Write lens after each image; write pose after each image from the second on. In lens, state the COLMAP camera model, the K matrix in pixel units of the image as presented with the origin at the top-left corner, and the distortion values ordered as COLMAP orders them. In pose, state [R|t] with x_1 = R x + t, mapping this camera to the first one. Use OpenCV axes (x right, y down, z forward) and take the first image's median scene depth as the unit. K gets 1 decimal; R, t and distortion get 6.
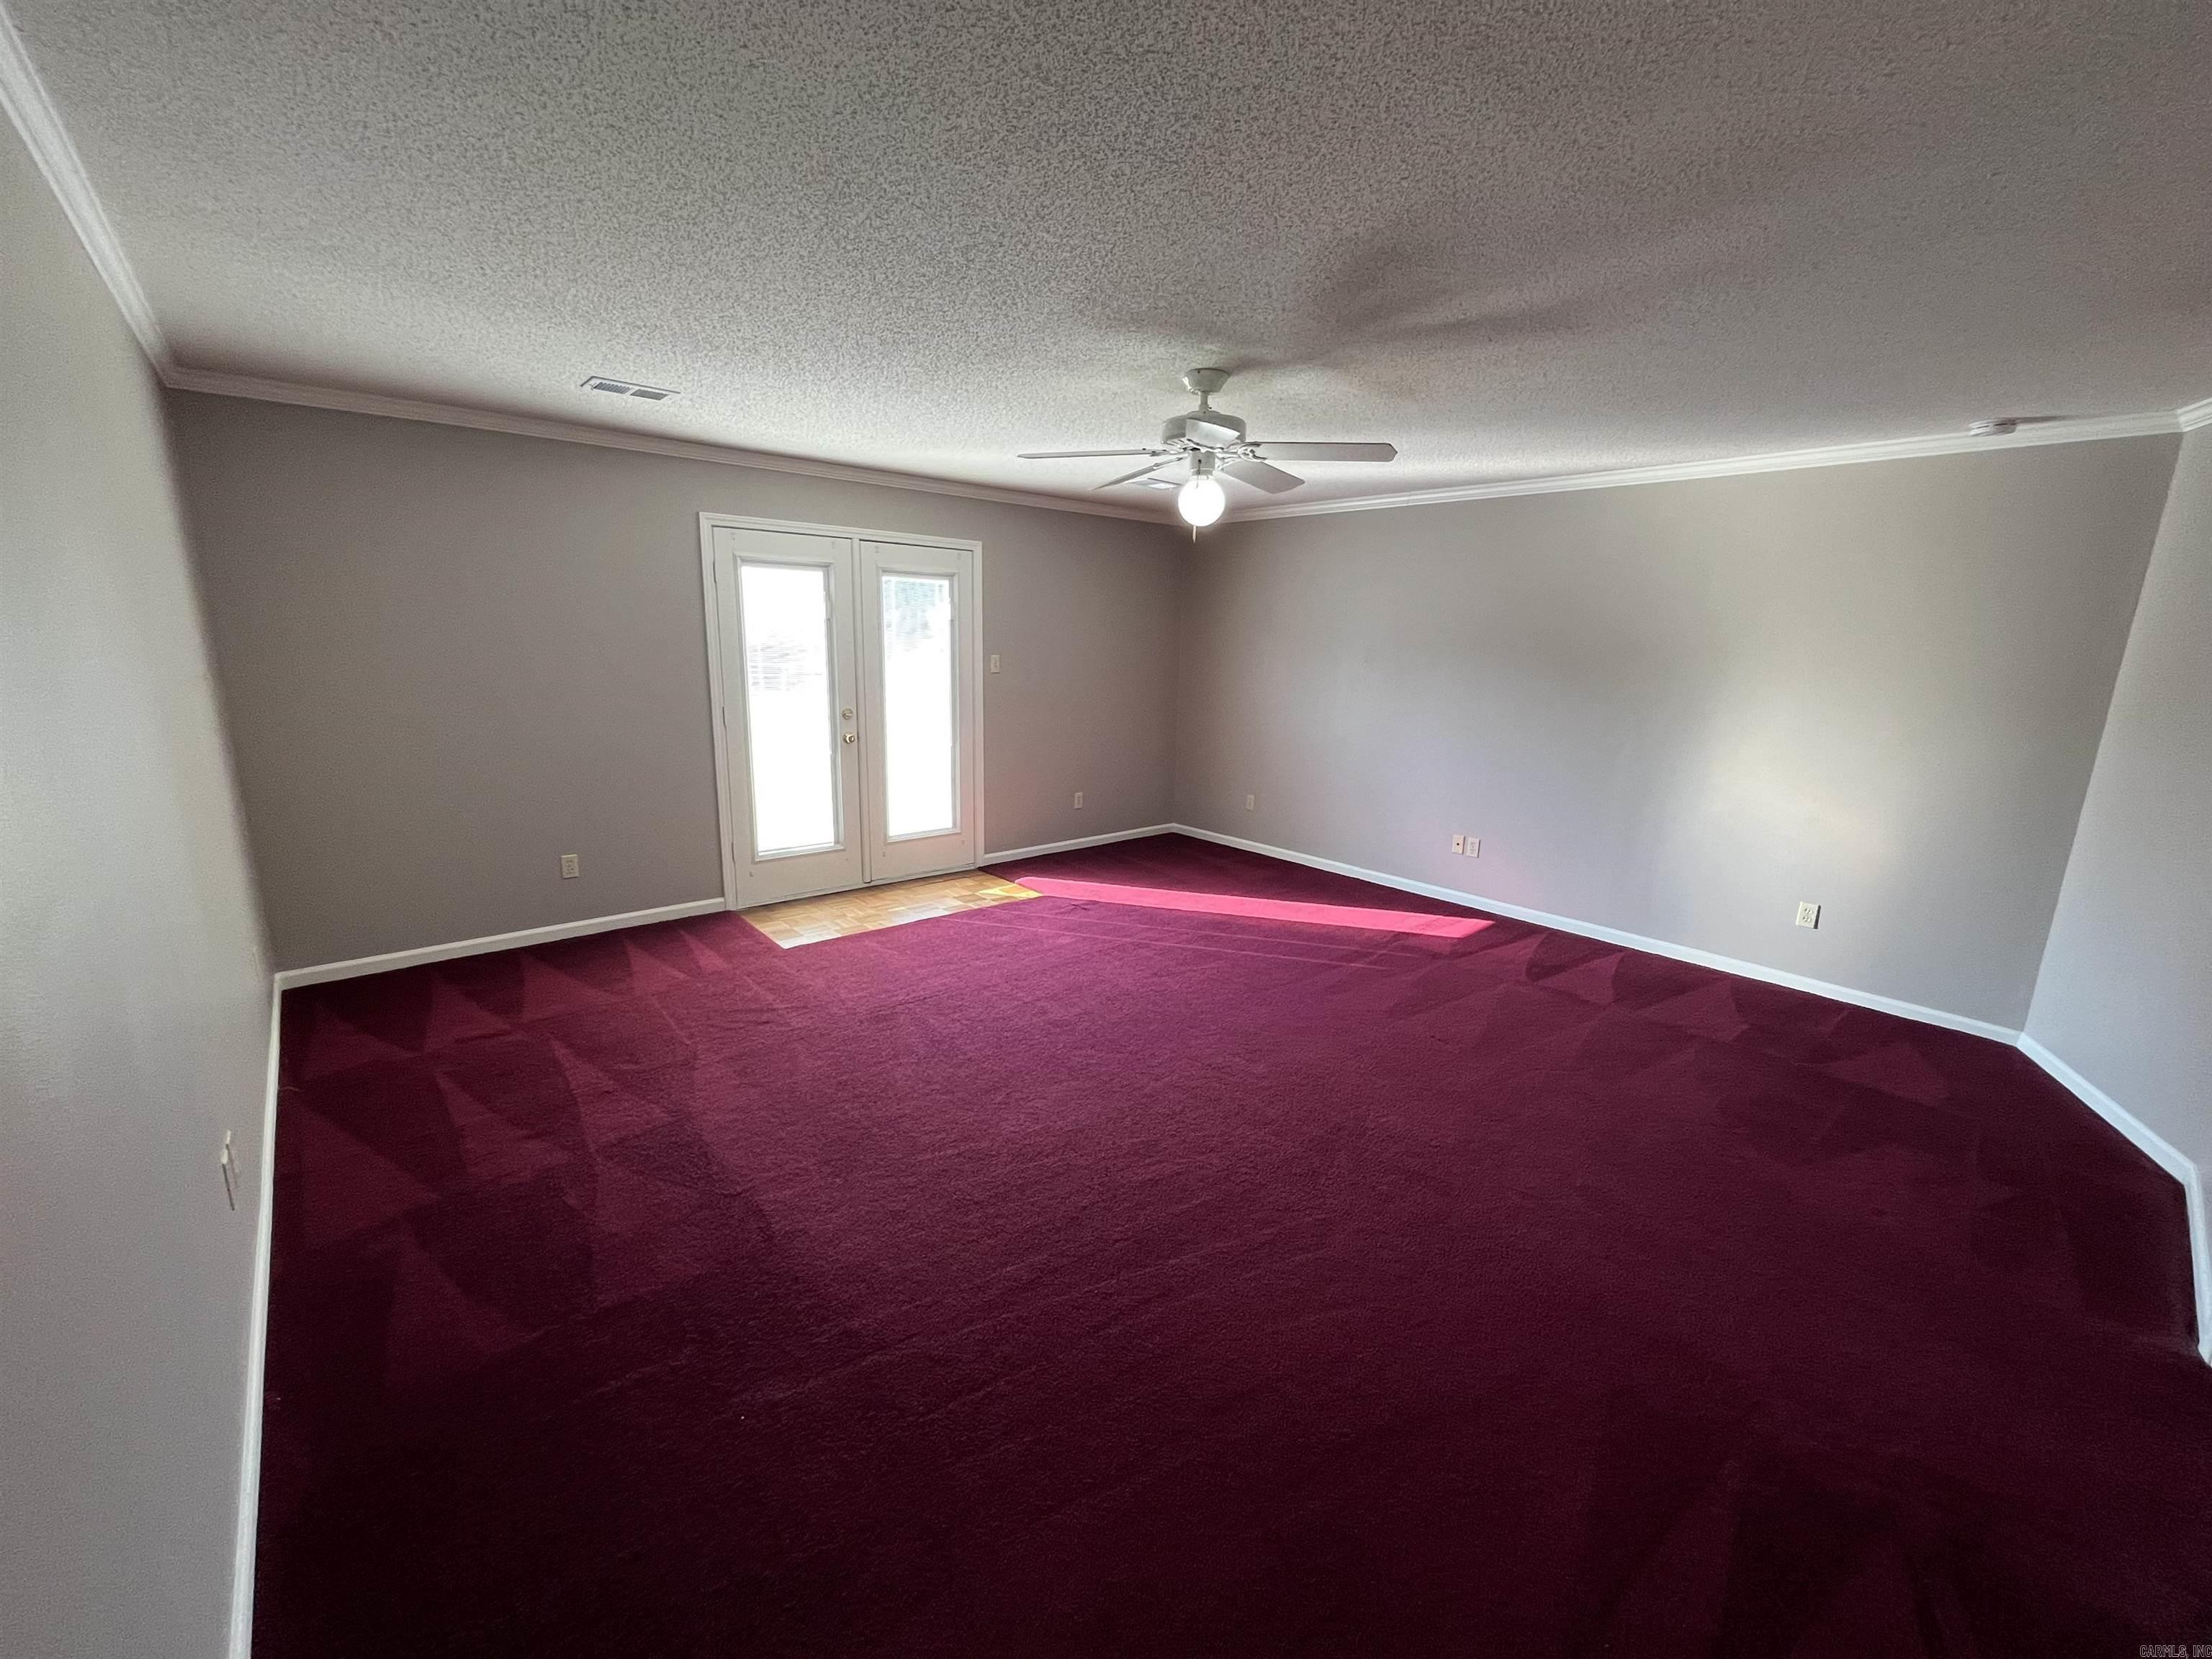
lens RADIAL K [[889.8, 0, 1104.5], [0, 889.8, 831.2], [0, 0, 1]] dist [-0.006506, 0.000328]
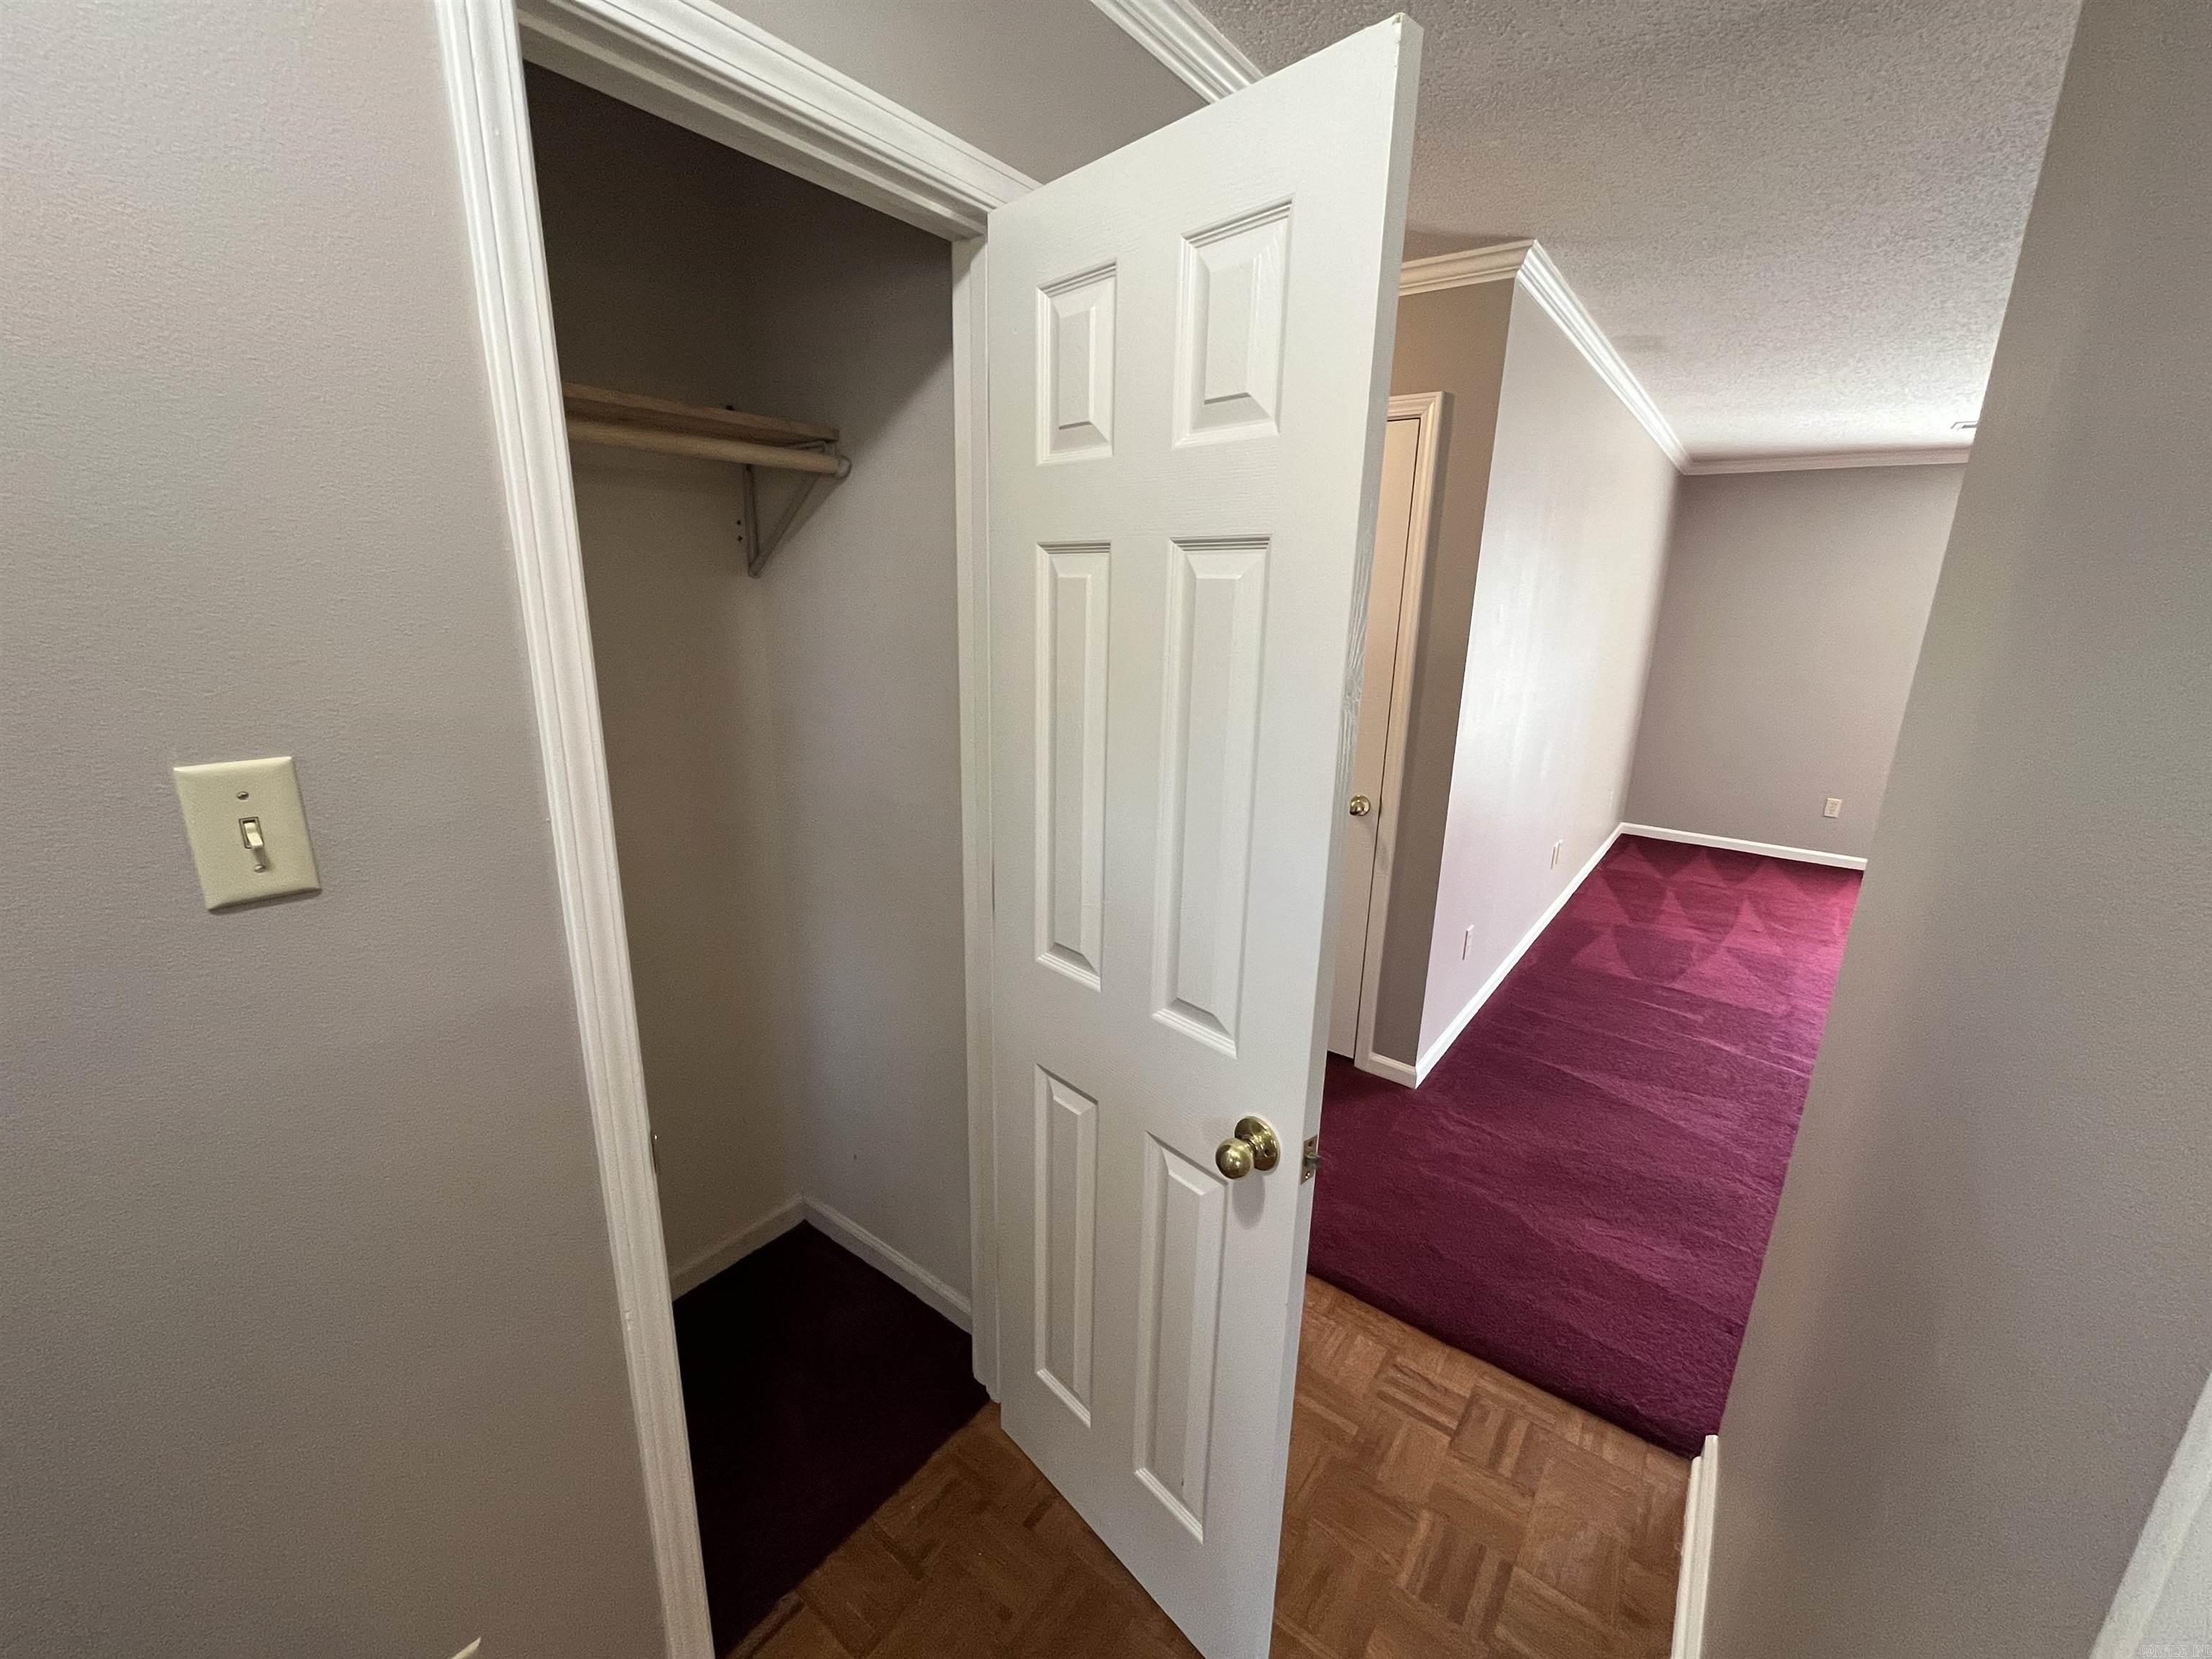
lens RADIAL K [[889.8, 0, 1106.6], [0, 889.8, 831.1], [0, 0, 1]] dist [-0.006506, 0.000328]
pose [[0.197626, 0.235483, -0.951573, 0.415184], [-0.233535, 0.954079, 0.187602, 0.079087], [0.952053, 0.185151, 0.243545, -0.292280]]
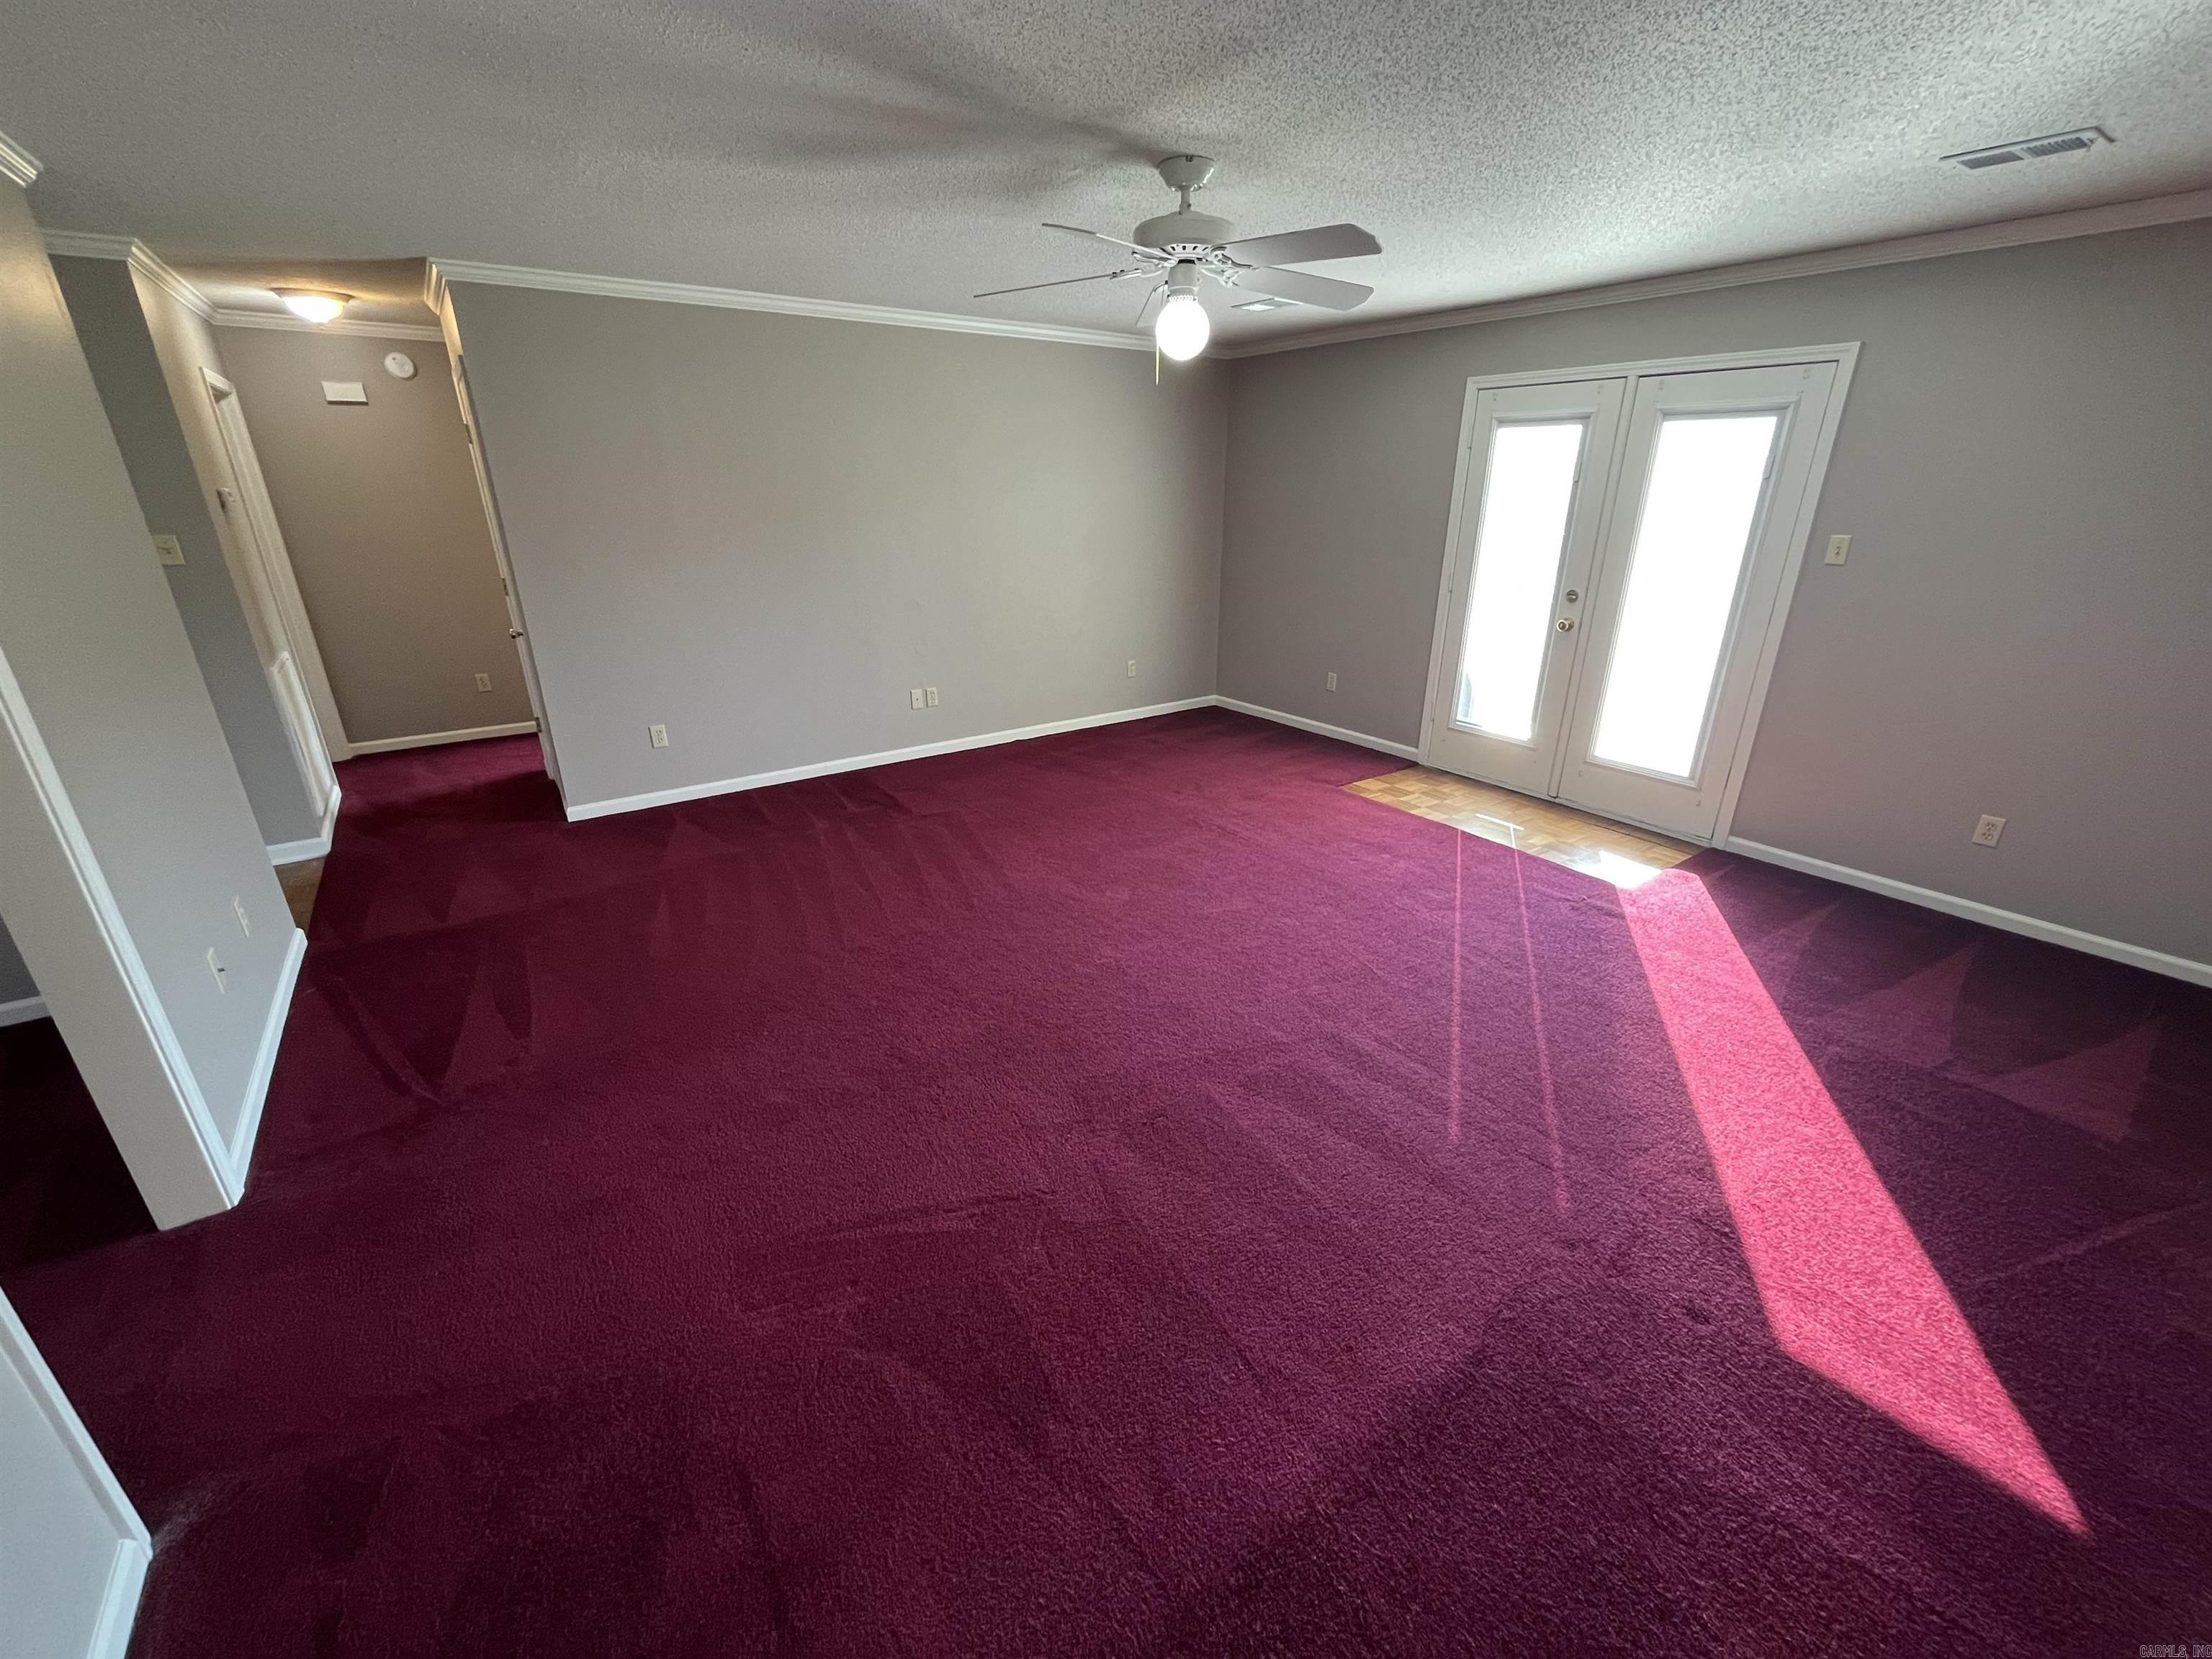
lens RADIAL K [[889.8, 0, 1102.2], [0, 889.8, 830.4], [0, 0, 1]] dist [-0.006506, 0.000328]
pose [[-0.098727, 0.340304, -0.935118, 0.787848], [-0.217696, 0.909561, 0.353987, -0.162441], [0.971011, 0.238520, -0.015715, 0.776847]]
